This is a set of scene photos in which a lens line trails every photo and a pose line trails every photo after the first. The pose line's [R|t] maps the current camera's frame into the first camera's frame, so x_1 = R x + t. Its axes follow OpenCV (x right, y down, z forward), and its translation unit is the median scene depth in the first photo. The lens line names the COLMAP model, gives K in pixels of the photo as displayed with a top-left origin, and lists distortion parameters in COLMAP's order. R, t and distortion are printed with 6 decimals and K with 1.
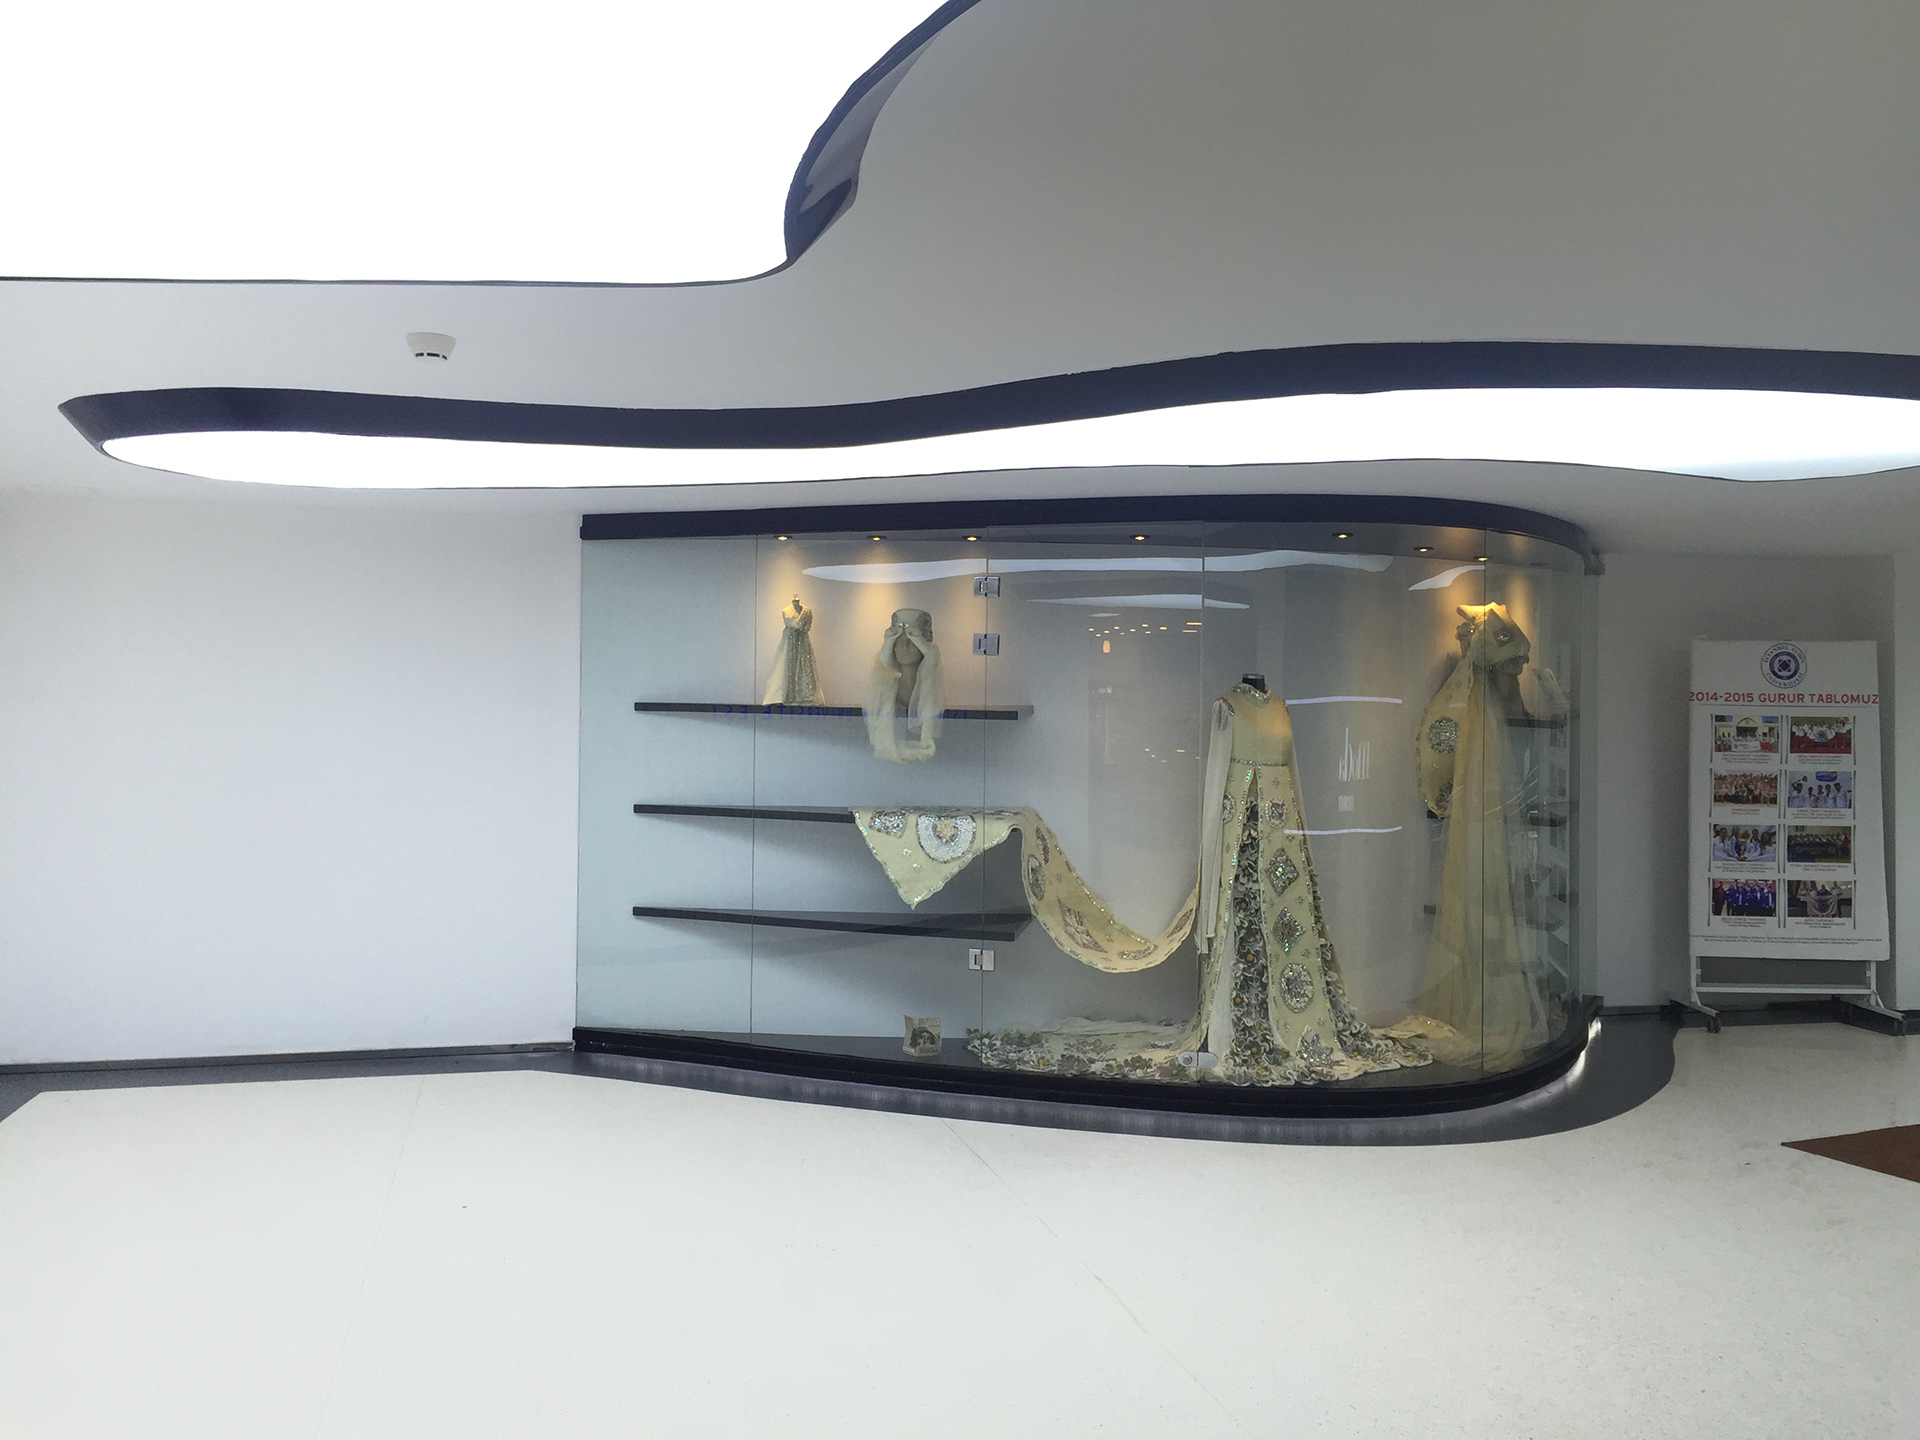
lens RADIAL K [[1592.3, 0, 969.1], [0, 1592.3, 707.0], [0, 0, 1]] dist [0.081532, -0.094956]
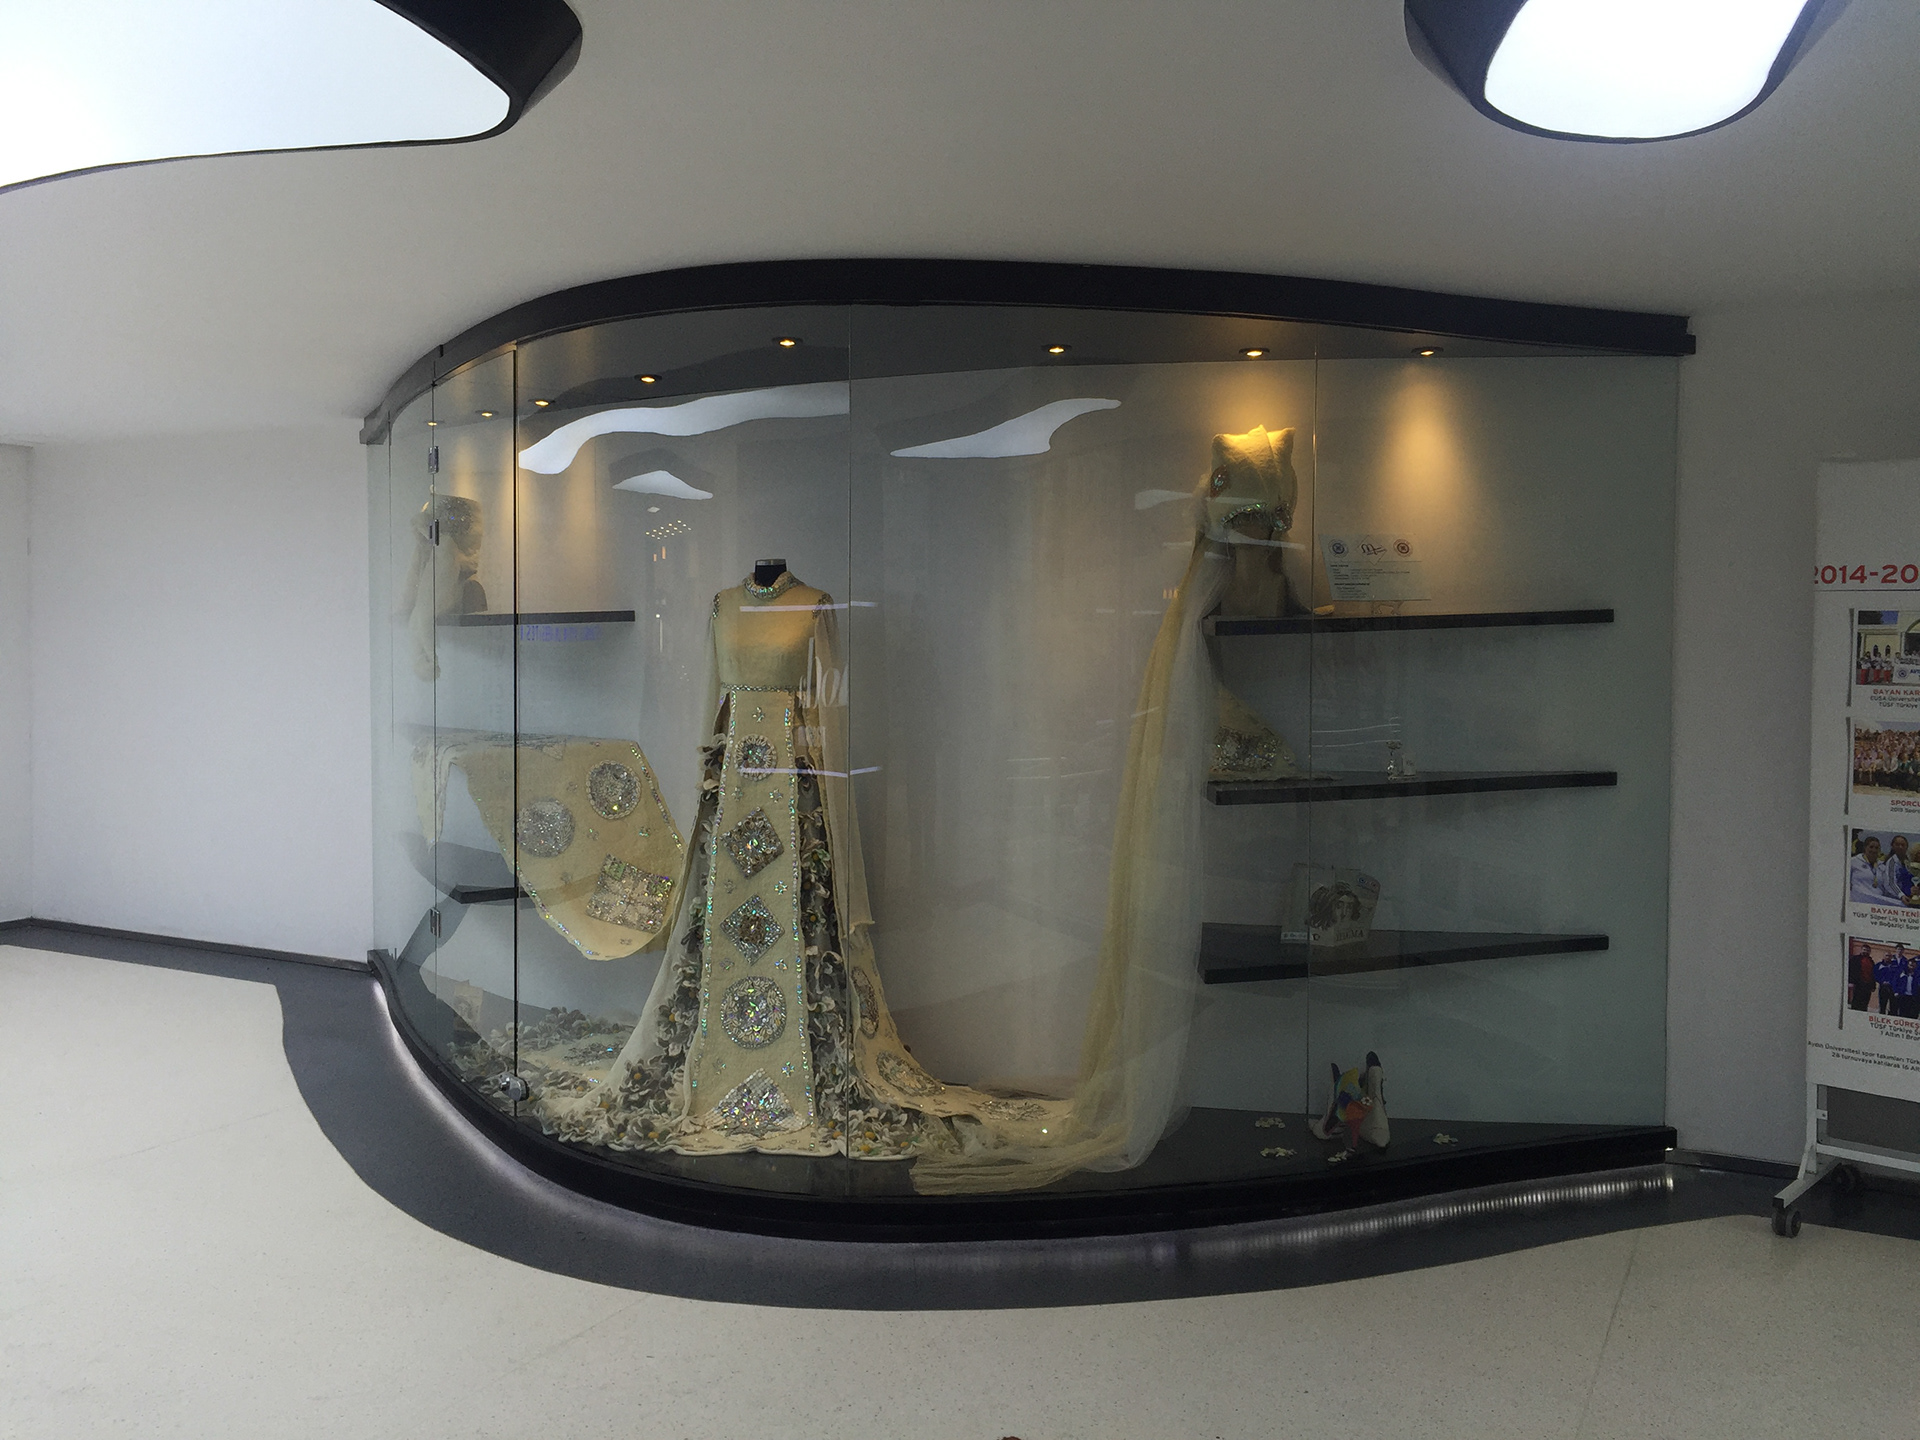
lens RADIAL K [[1592.3, 0, 969.1], [0, 1592.3, 707.0], [0, 0, 1]] dist [0.081532, -0.094956]
pose [[0.760297, 0.018511, -0.649312, 0.578749], [0.000480, 0.999578, 0.029058, 0.020037], [0.649576, -0.022405, 0.759967, 0.439956]]
